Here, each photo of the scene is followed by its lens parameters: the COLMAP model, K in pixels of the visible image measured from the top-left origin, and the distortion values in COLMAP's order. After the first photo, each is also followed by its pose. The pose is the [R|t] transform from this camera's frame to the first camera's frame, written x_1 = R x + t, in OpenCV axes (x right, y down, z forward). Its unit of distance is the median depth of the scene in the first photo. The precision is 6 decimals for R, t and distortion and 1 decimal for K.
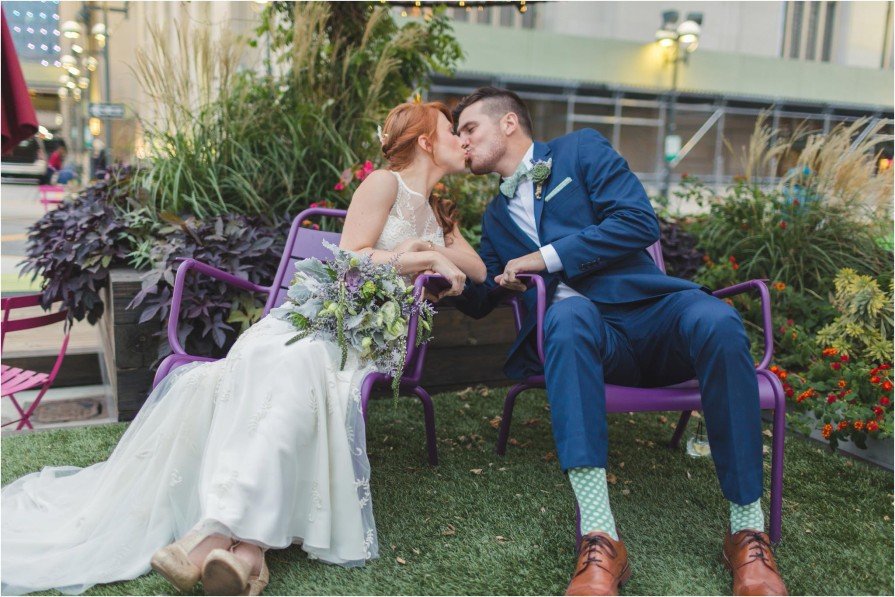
lens RADIAL K [[892.0, 0, 440.1], [0, 892.0, 278.5], [0, 0, 1]] dist [0.004862, 0.016594]
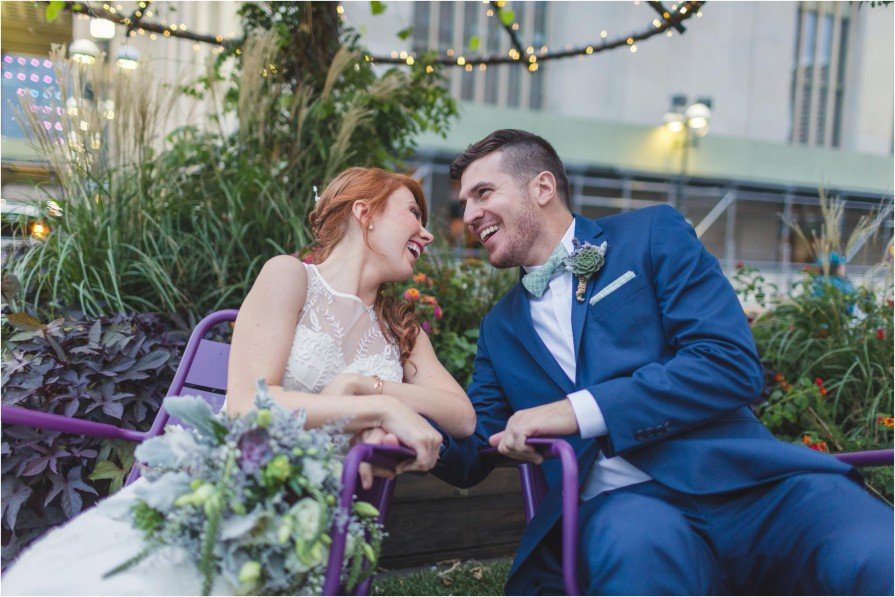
lens RADIAL K [[892.0, 0, 440.1], [0, 892.0, 278.5], [0, 0, 1]] dist [0.004862, 0.016594]
pose [[0.999885, 0.013996, -0.005832, 0.018827], [-0.014466, 0.995805, -0.090345, -0.034078], [0.004543, 0.090419, 0.995893, 0.251733]]
